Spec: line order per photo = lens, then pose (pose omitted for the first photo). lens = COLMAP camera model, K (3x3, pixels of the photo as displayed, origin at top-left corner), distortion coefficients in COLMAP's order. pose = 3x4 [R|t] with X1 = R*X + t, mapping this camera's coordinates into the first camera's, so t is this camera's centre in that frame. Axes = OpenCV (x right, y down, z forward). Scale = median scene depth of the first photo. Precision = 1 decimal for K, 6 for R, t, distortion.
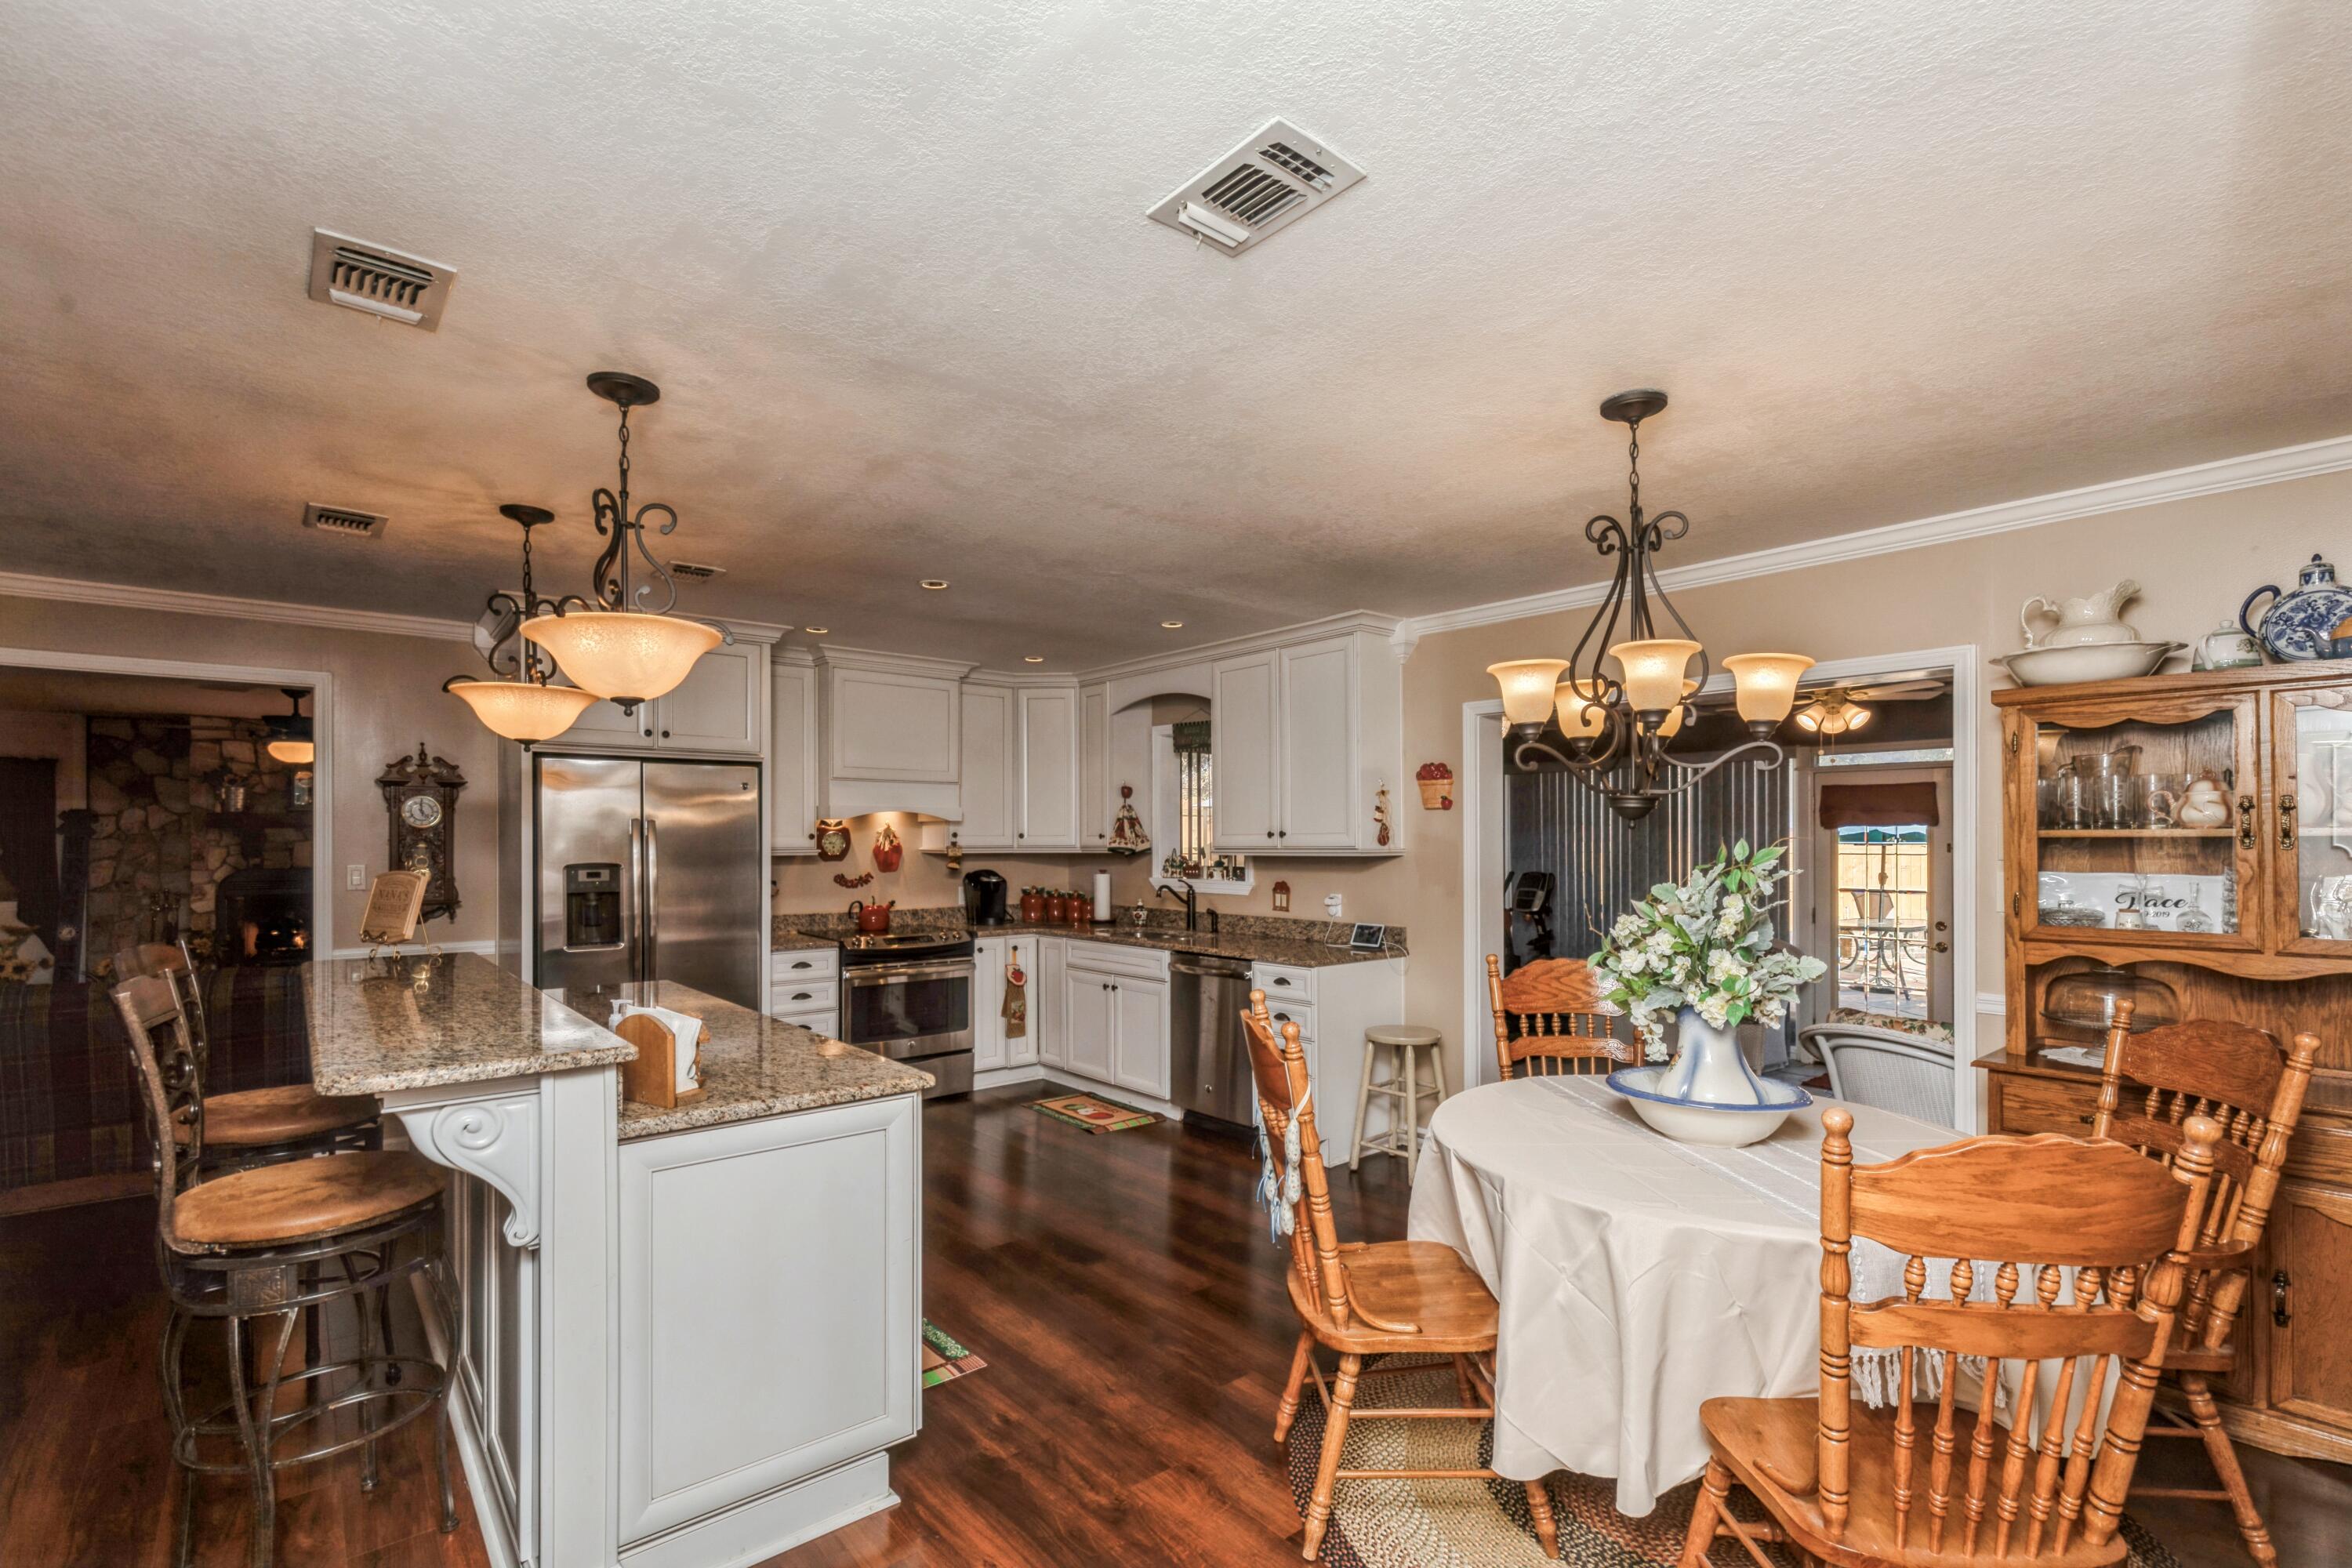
lens RADIAL K [[1067.0, 0, 1184.7], [0, 1067.0, 835.3], [0, 0, 1]] dist [0.003252, 0.001017]
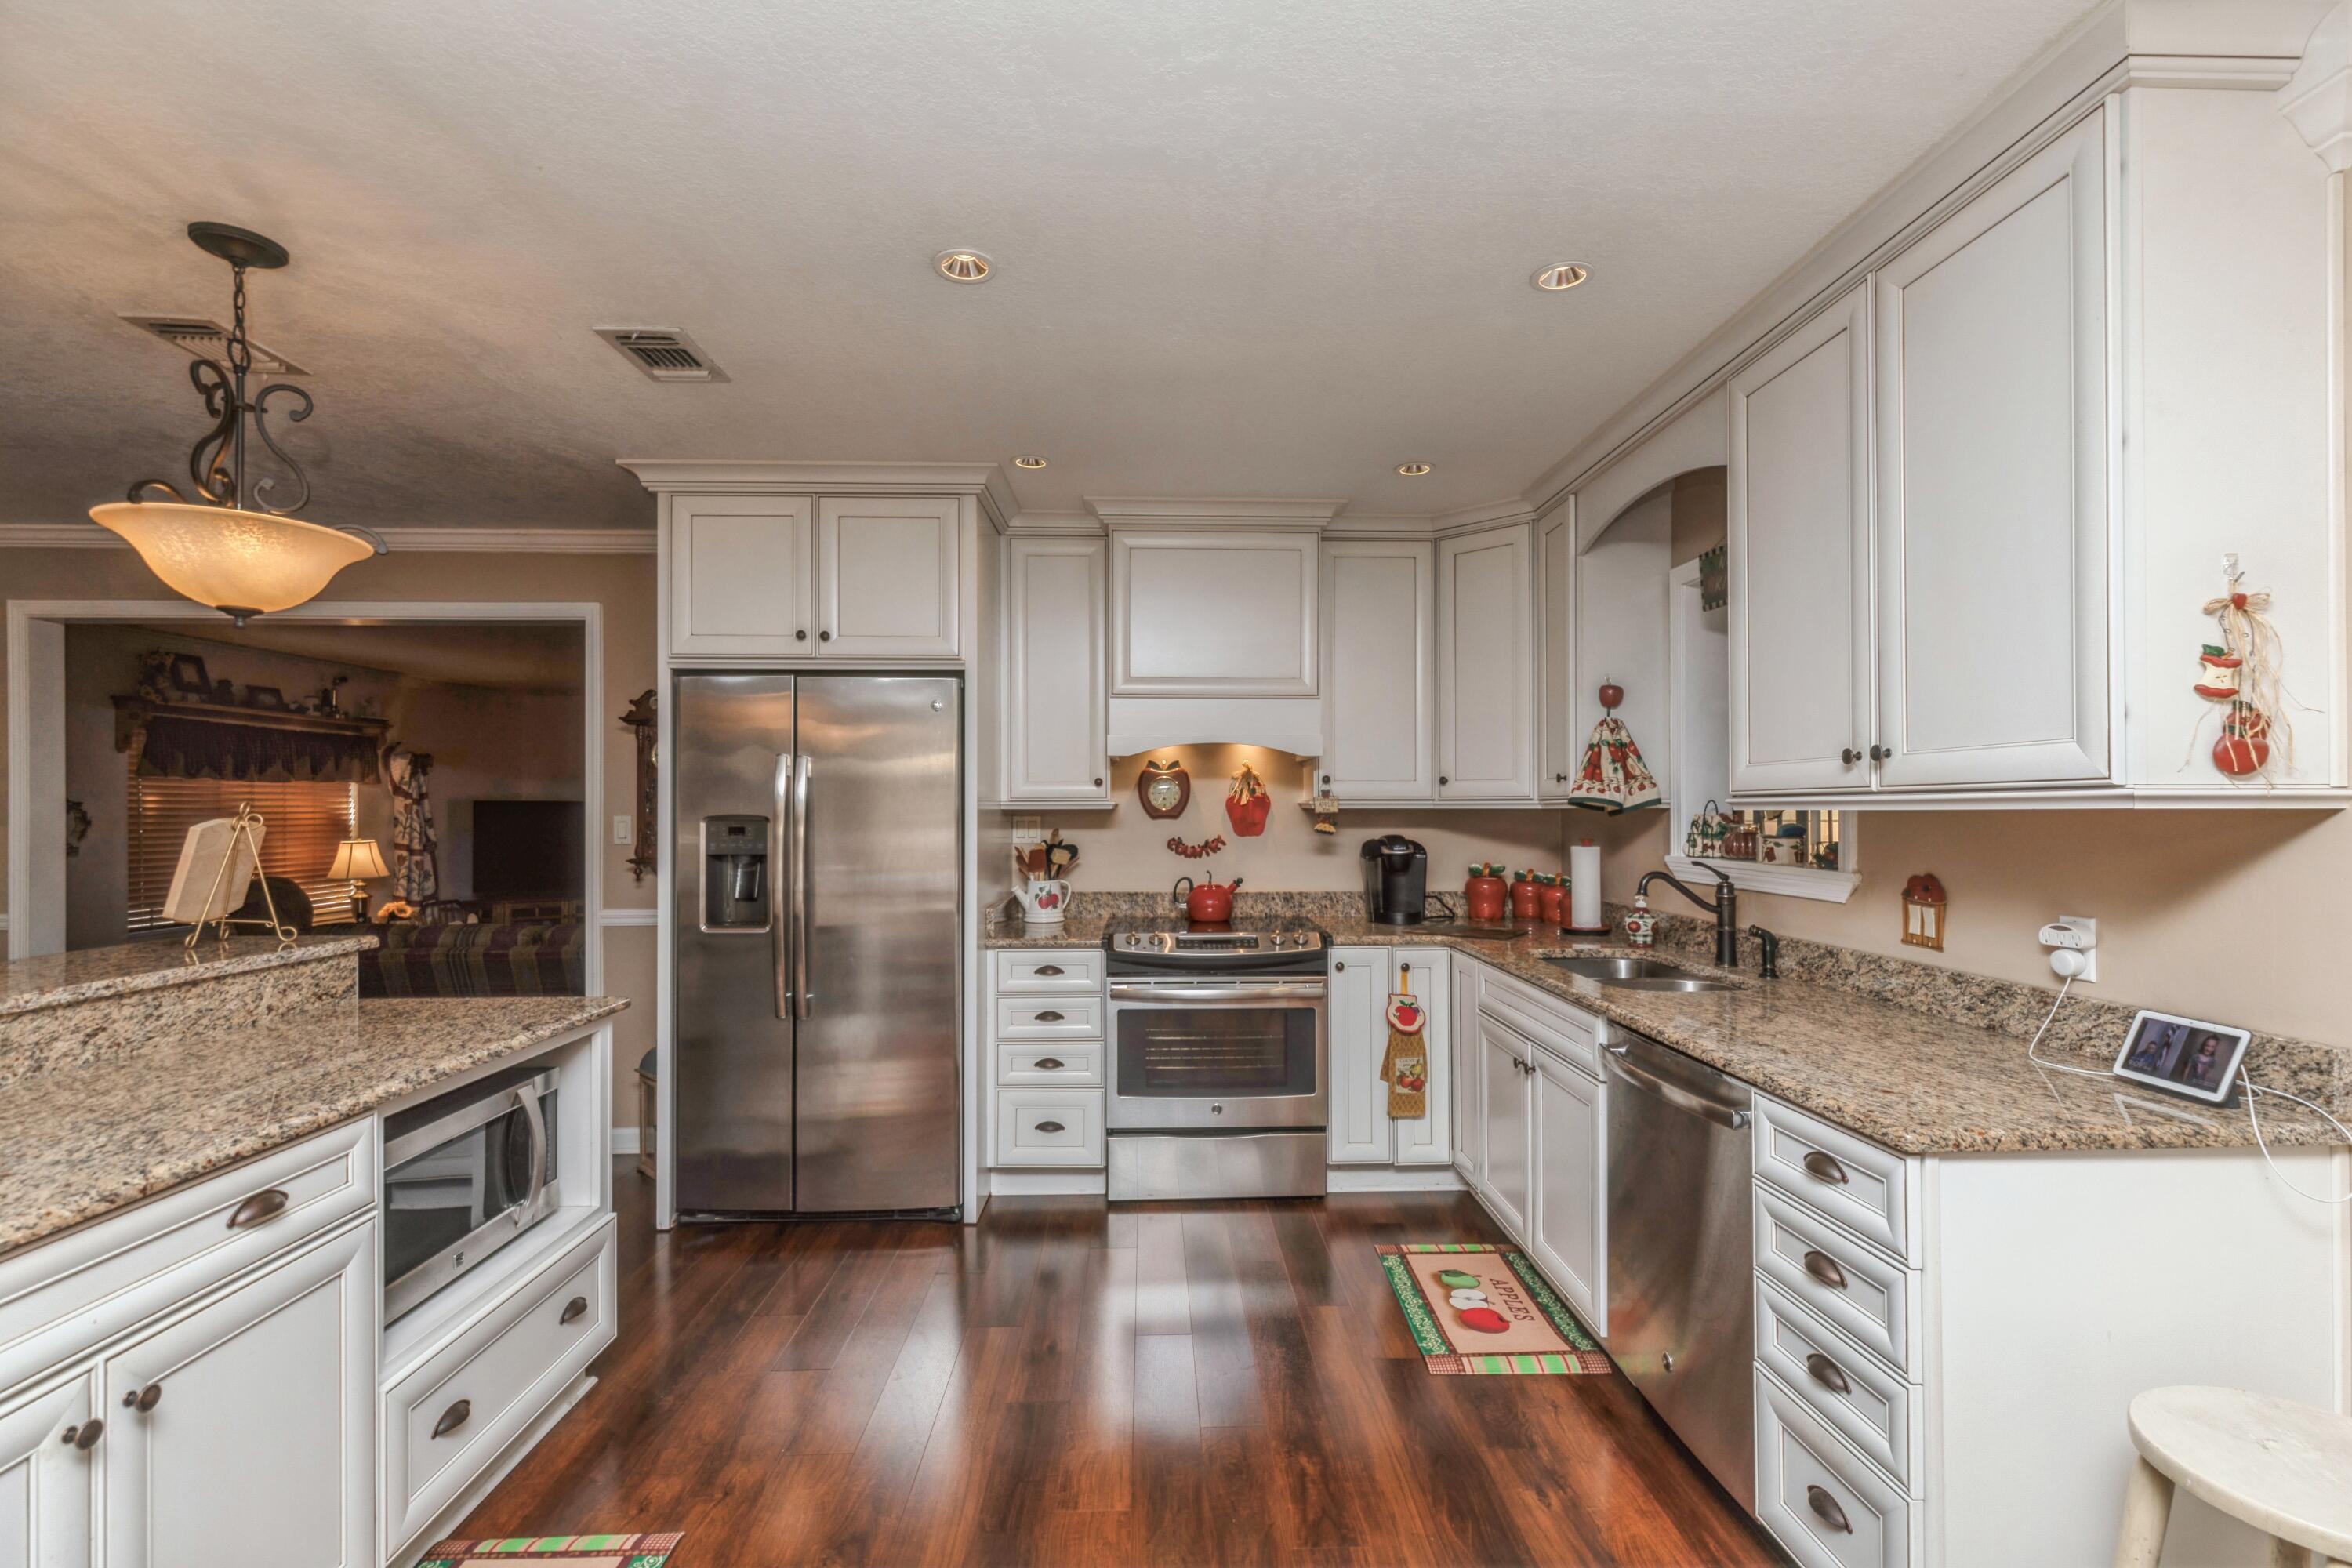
lens RADIAL K [[1067.0, 0, 1170.7], [0, 1067.0, 799.9], [0, 0, 1]] dist [0.003252, 0.001017]
pose [[0.789601, -0.001716, -0.613618, 0.104224], [0.001469, 0.999999, -0.000906, 0.012682], [0.613619, -0.000186, 0.789602, 0.449984]]
